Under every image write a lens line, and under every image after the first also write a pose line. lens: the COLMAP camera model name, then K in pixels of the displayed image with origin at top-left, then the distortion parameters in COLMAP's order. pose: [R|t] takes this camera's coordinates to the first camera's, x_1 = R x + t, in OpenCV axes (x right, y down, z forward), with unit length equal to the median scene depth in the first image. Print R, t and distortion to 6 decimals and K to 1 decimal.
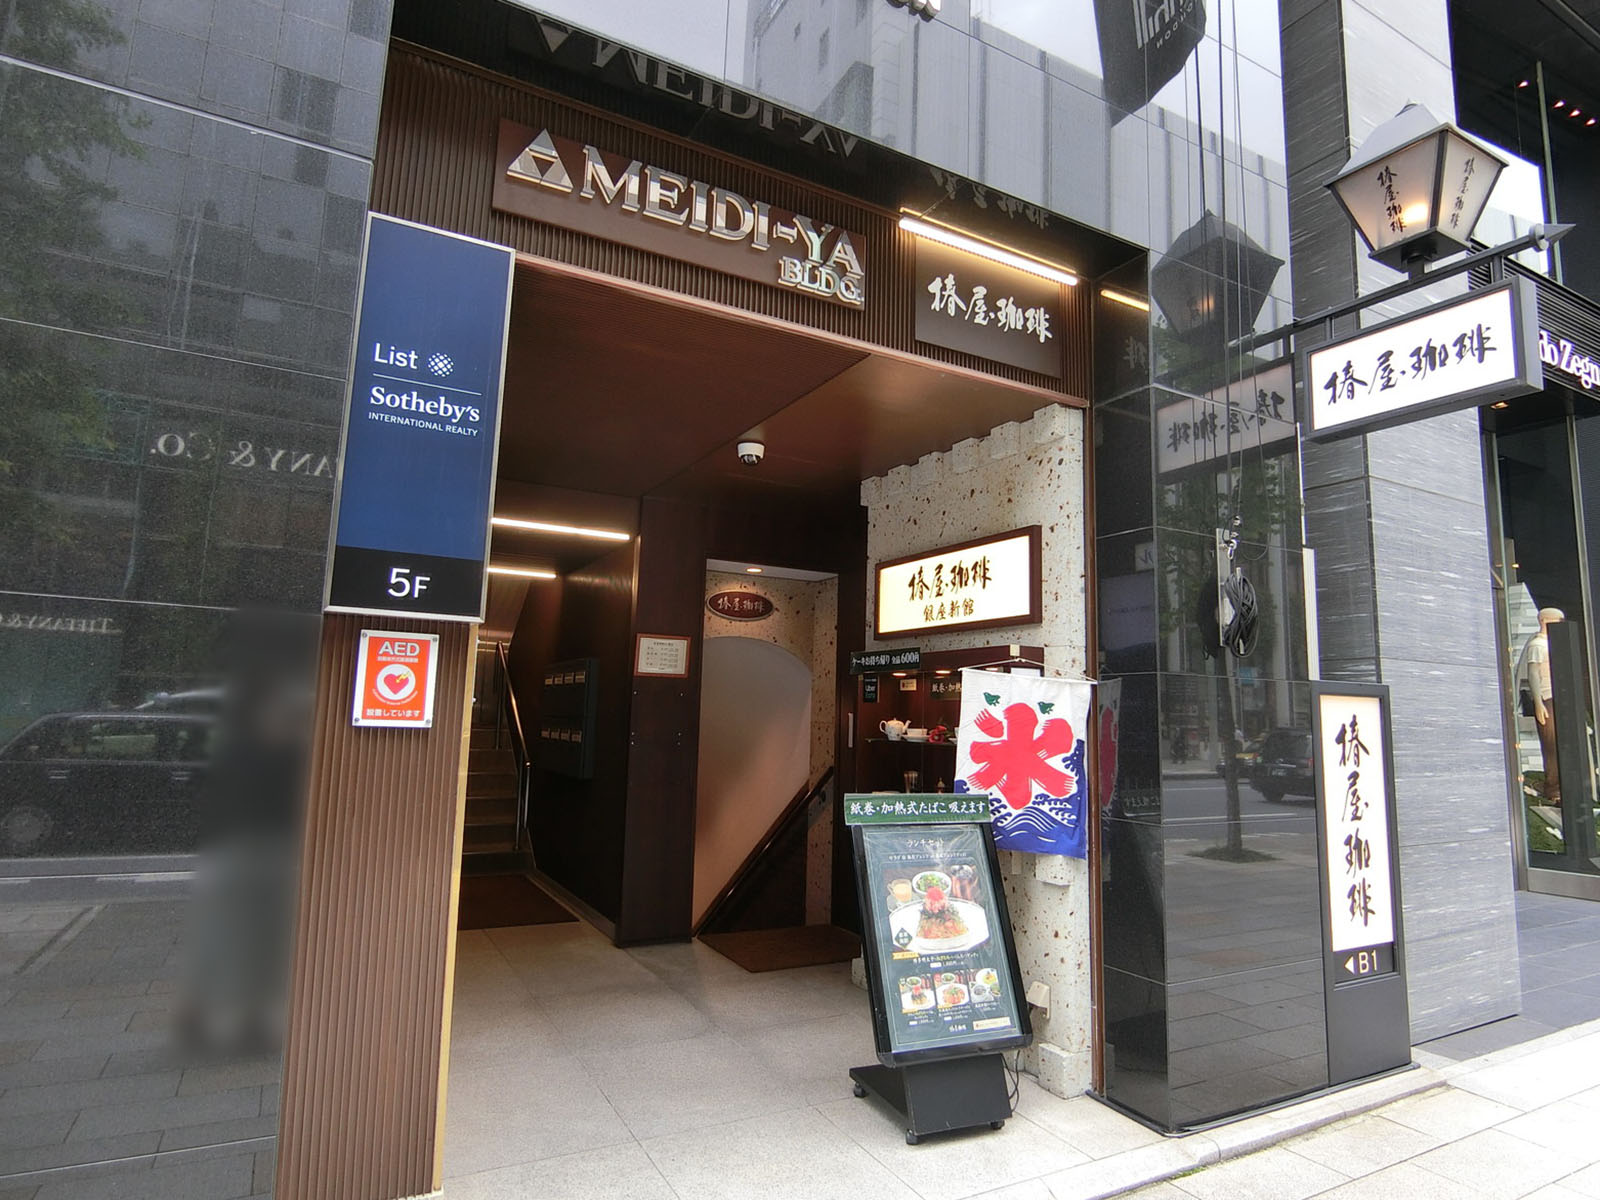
lens RADIAL K [[893.3, 0, 797.7], [0, 893.3, 601.5], [0, 0, 1]] dist [-0.012226, -0.005274]
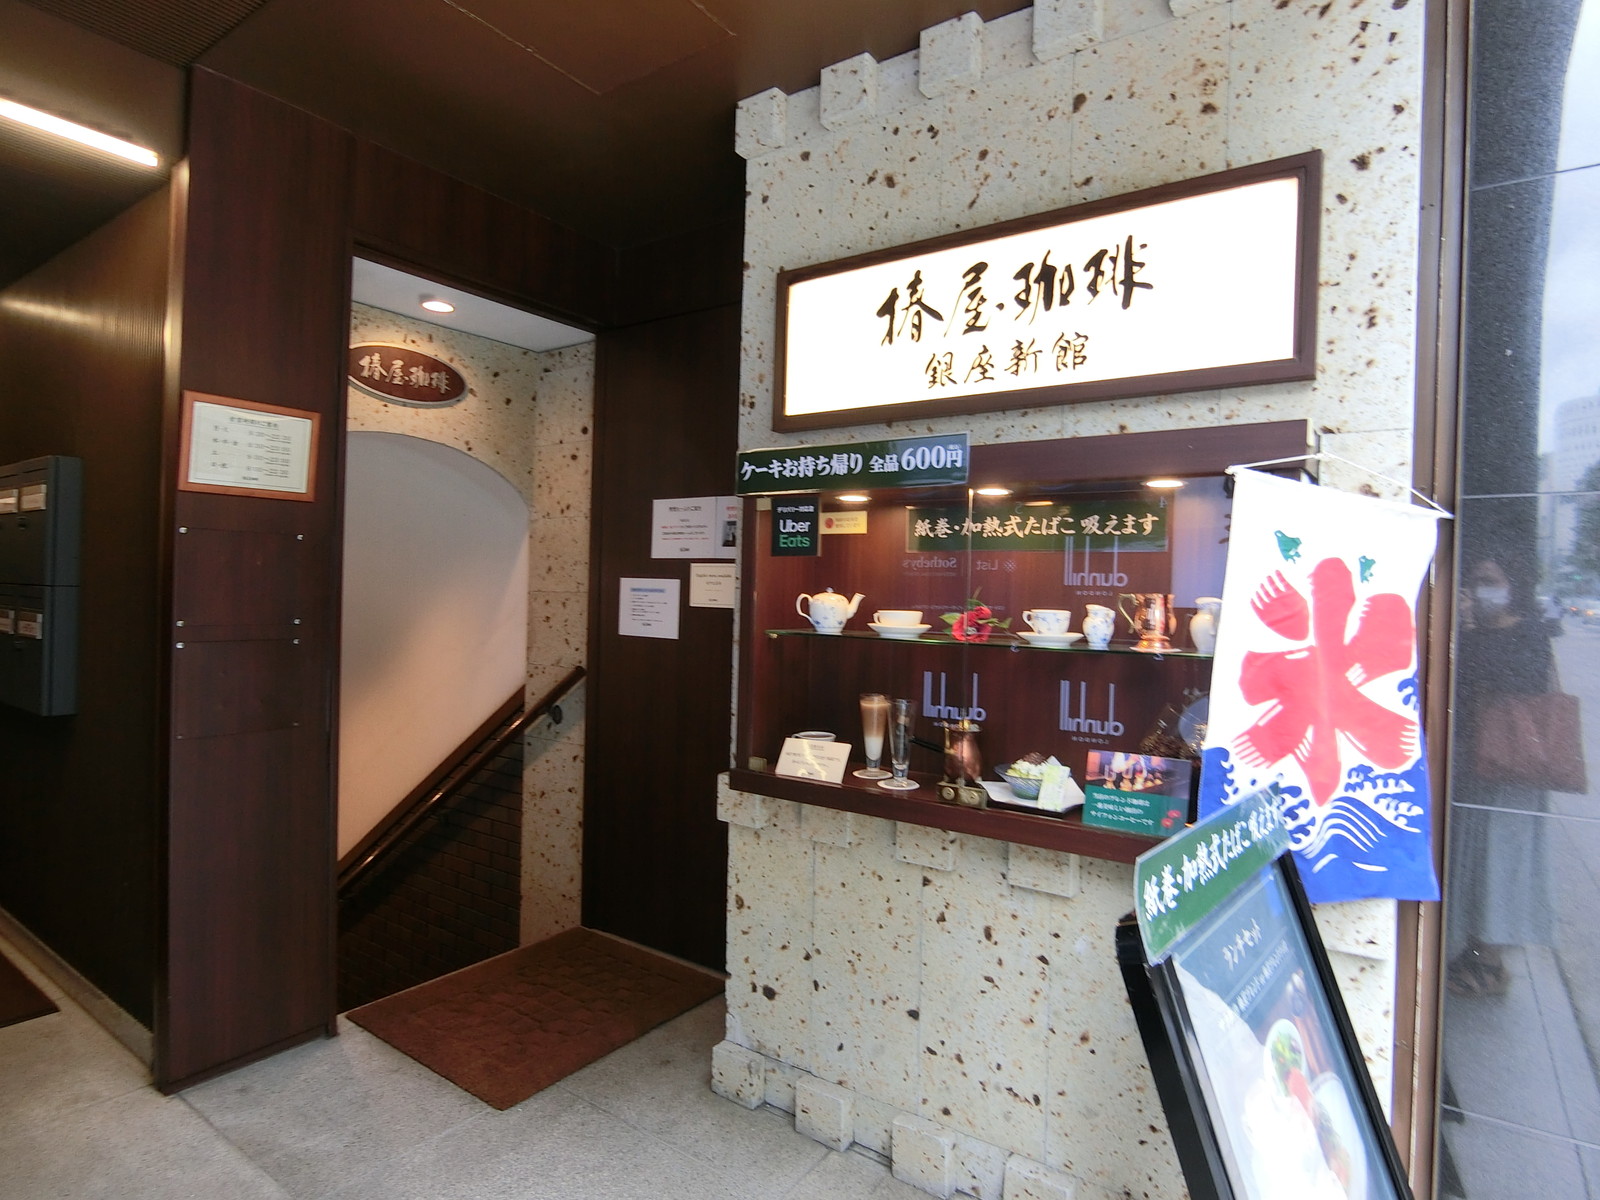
lens RADIAL K [[893.3, 0, 803.7], [0, 893.3, 591.0], [0, 0, 1]] dist [-0.012226, -0.005274]
pose [[0.895201, -0.007320, 0.445603, -0.128281], [-0.056437, 0.989953, 0.129642, 0.071179], [-0.442075, -0.141204, 0.885794, 0.587941]]
